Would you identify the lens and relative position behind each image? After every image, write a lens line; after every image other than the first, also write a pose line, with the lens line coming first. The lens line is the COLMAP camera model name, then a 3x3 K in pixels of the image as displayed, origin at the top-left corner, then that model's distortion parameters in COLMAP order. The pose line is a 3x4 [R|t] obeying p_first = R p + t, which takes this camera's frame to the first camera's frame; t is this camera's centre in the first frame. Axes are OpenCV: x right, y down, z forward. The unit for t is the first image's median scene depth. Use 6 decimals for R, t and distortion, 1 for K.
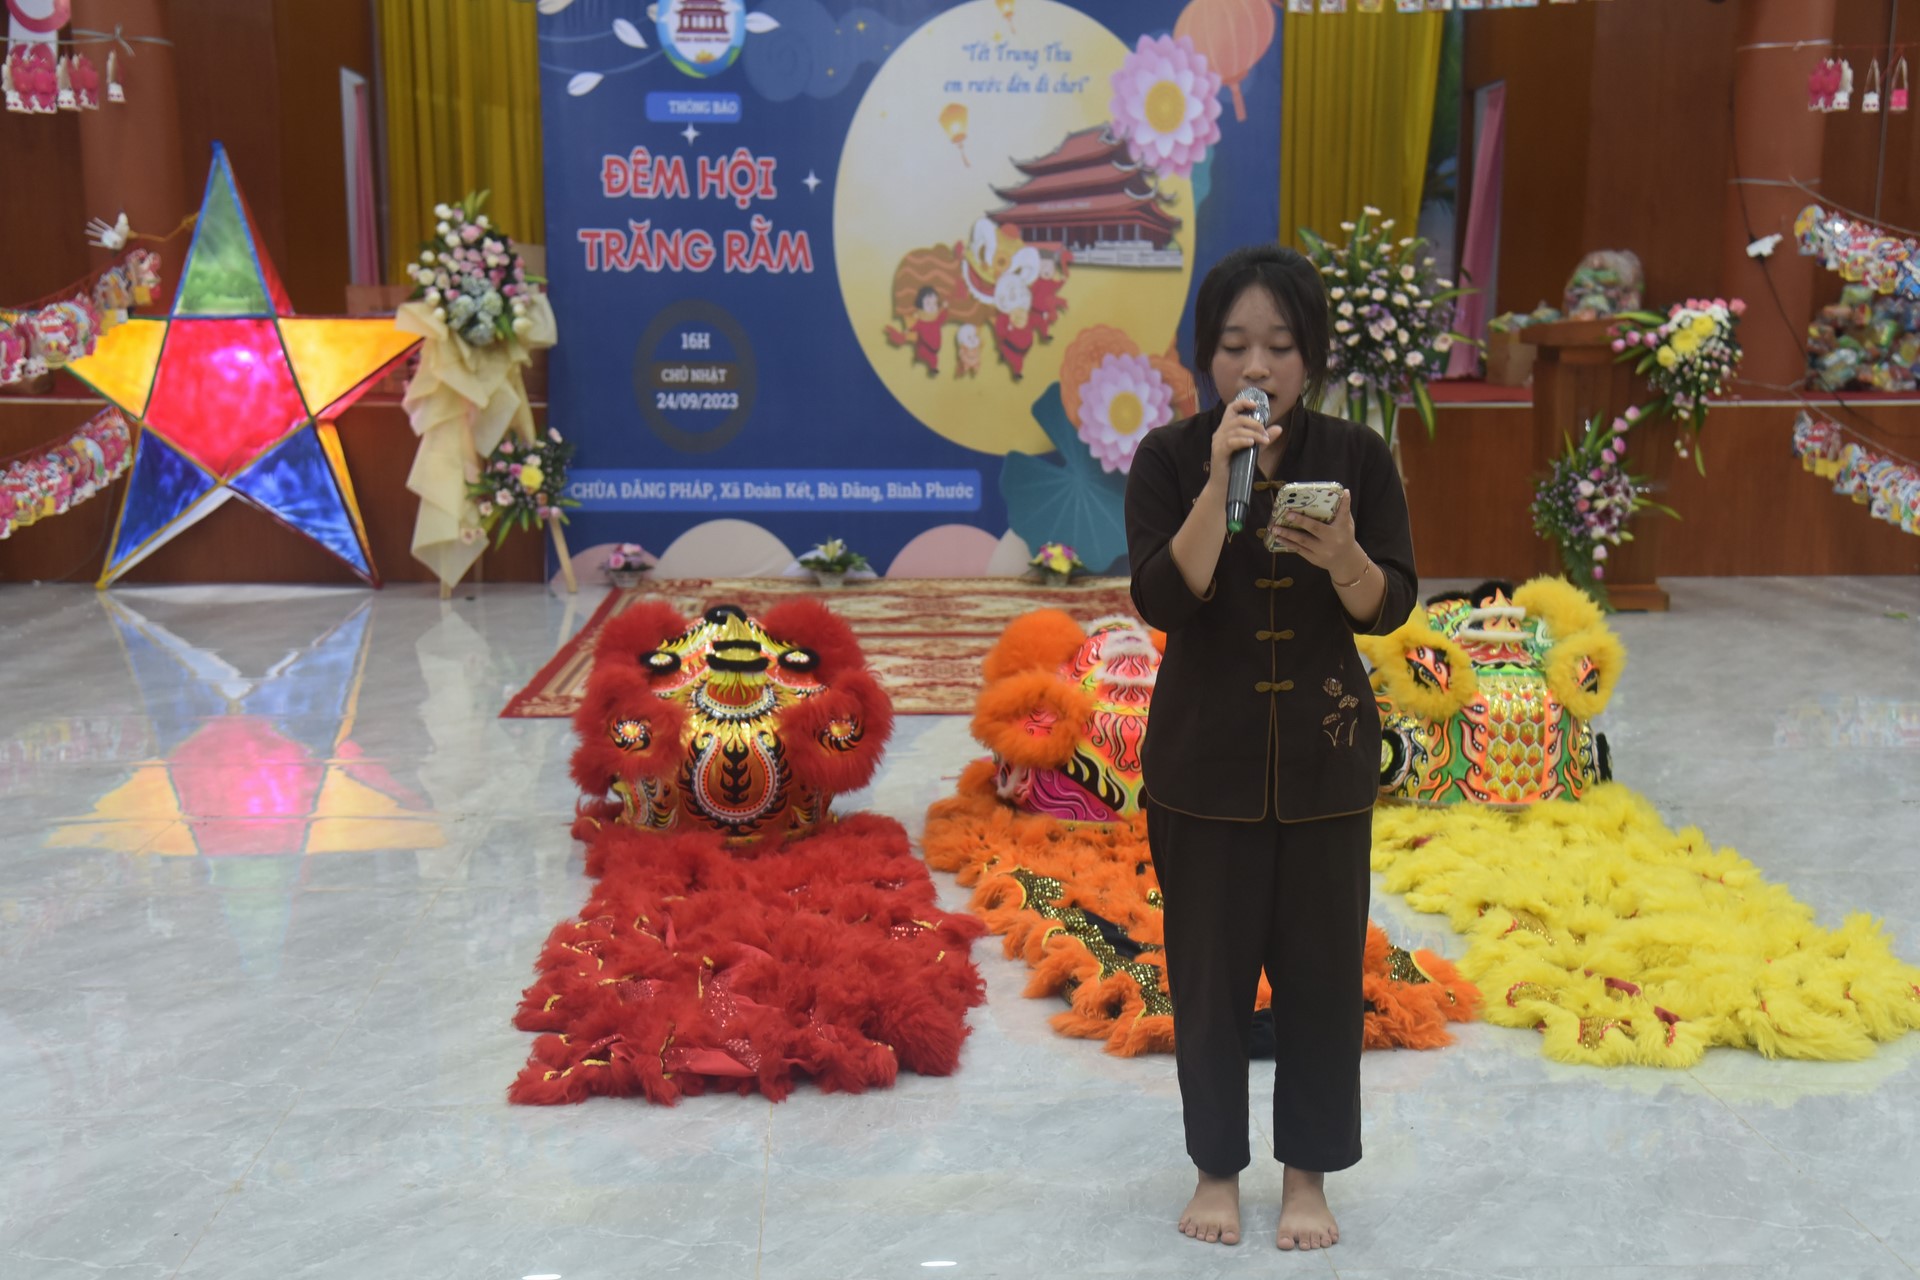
lens RADIAL K [[2340.3, 0, 954.3], [0, 2340.3, 695.6], [0, 0, 1]] dist [0.023768, 0.546355]
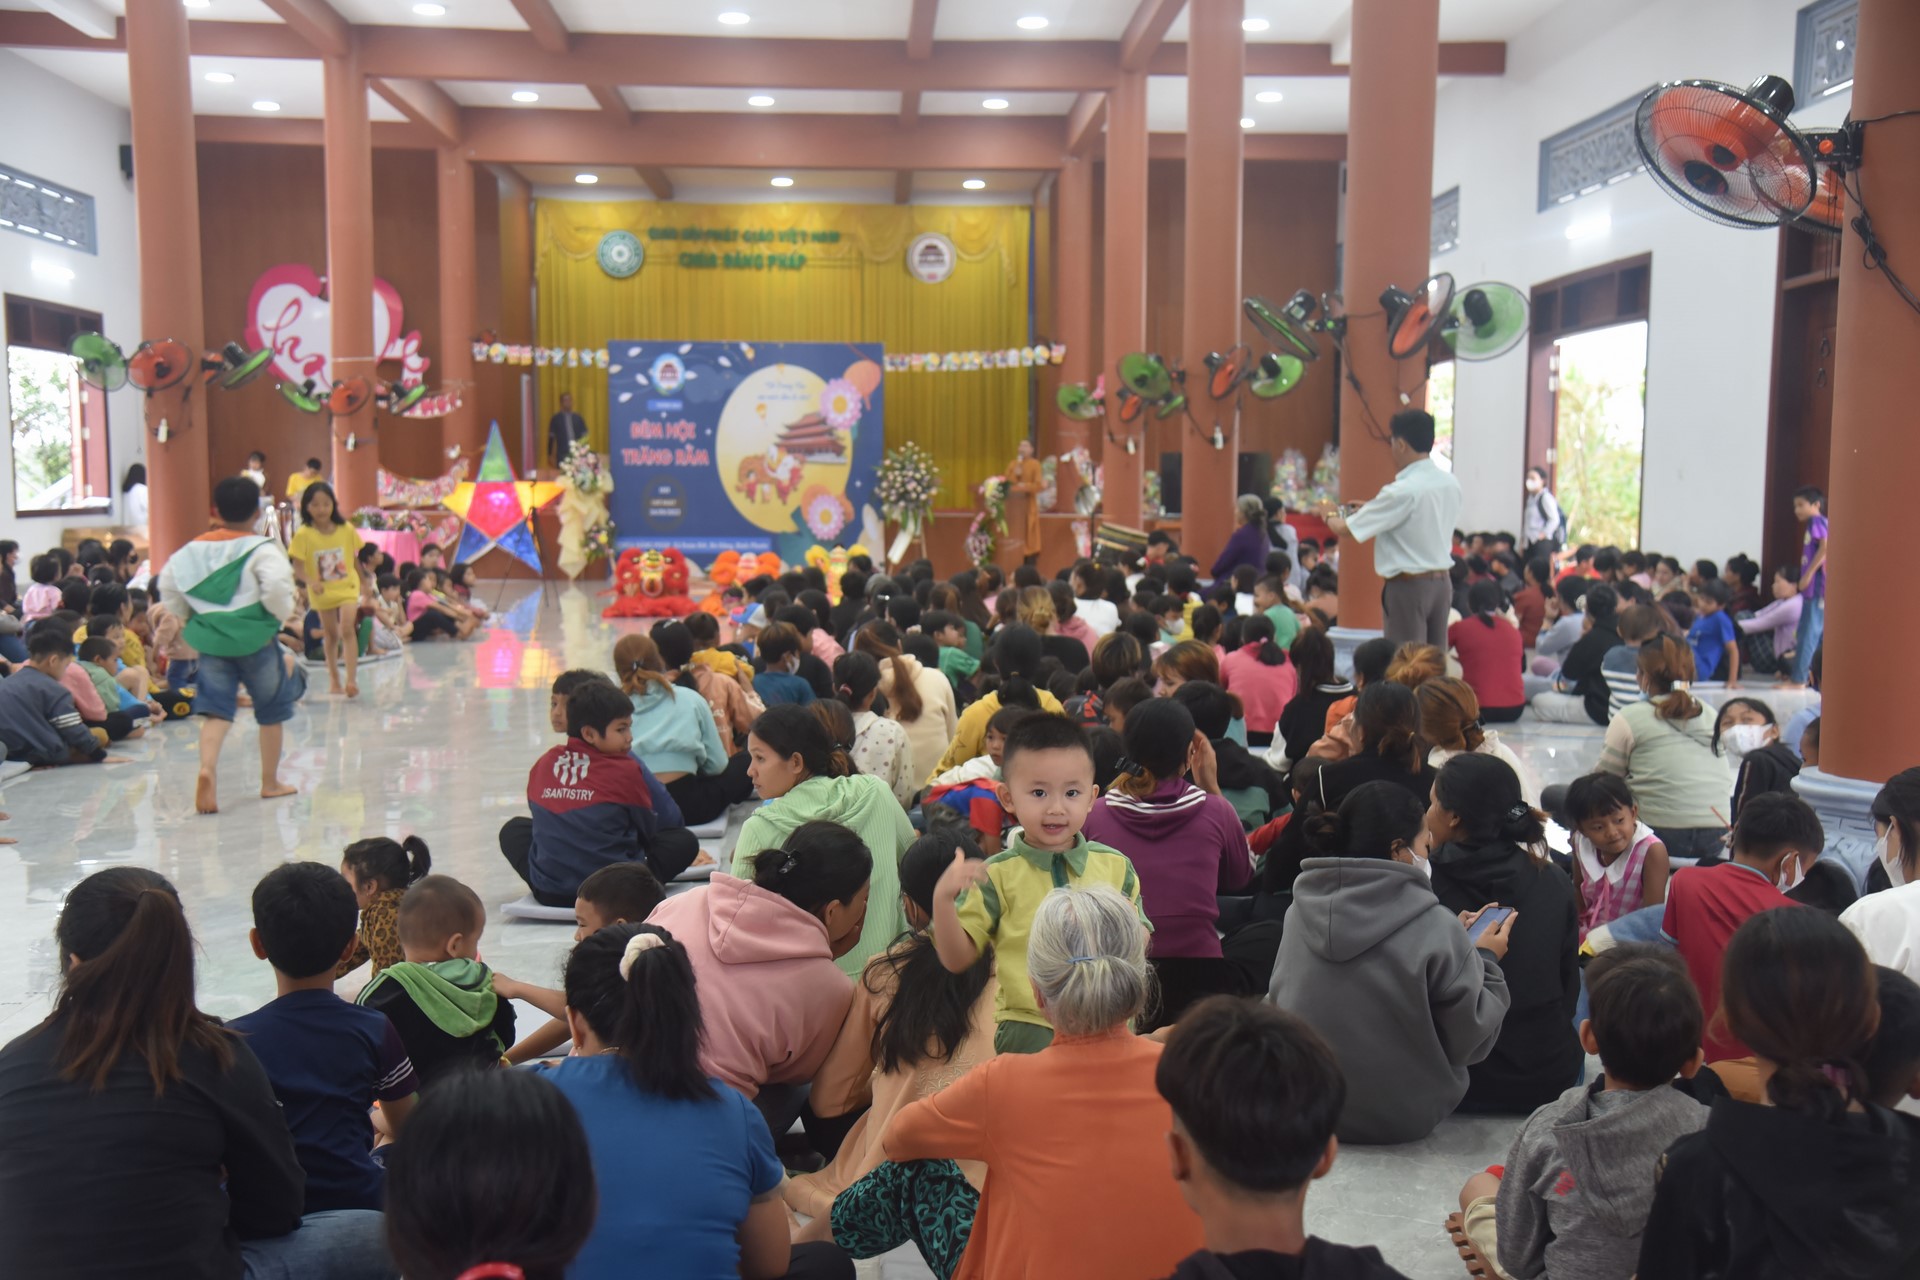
lens RADIAL K [[2368.5, 0, 960.0], [0, 2368.5, 640.0], [0, 0, 1]] dist [0.095701, 0.001570]
pose [[0.999780, 0.002517, -0.020817, 0.288381], [-0.004430, 0.995717, -0.092352, 0.272701], [0.020495, 0.092423, 0.995509, -1.704370]]
